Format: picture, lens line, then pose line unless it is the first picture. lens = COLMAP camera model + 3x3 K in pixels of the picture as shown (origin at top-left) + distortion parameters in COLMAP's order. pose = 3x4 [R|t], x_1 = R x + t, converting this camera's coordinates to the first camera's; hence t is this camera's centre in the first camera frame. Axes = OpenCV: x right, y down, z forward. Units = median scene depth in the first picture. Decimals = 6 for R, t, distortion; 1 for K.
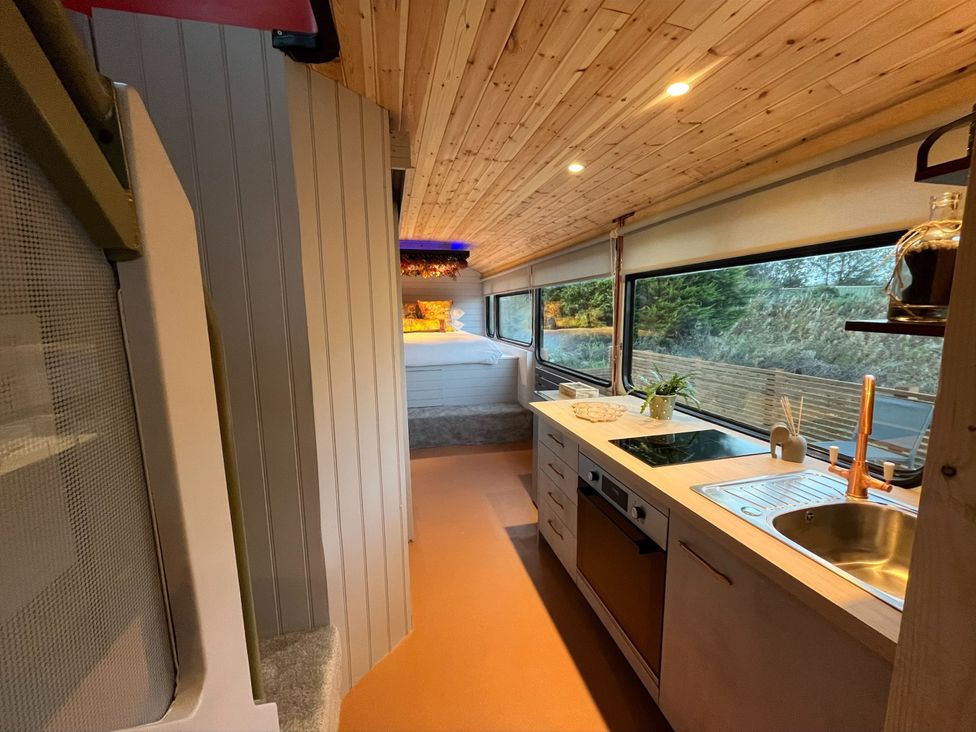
lens RADIAL K [[392.2, 0, 482.9], [0, 392.2, 369.4], [0, 0, 1]] dist [-0.002019, -0.000228]
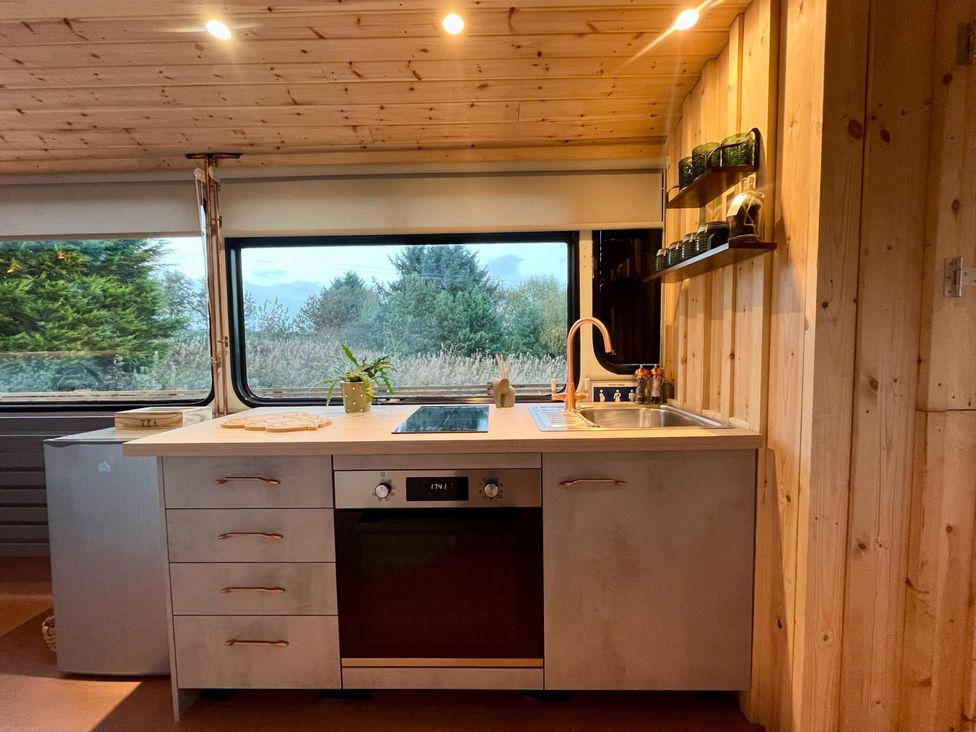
lens RADIAL K [[406.8, 0, 488.0], [0, 406.8, 366.0], [0, 0, 1]] dist [-0.001716, -0.000291]
pose [[0.245229, -0.035024, 0.968832, -0.224406], [0.152809, 0.988251, -0.002952, 0.055480], [-0.957347, 0.148770, 0.247700, 0.391745]]
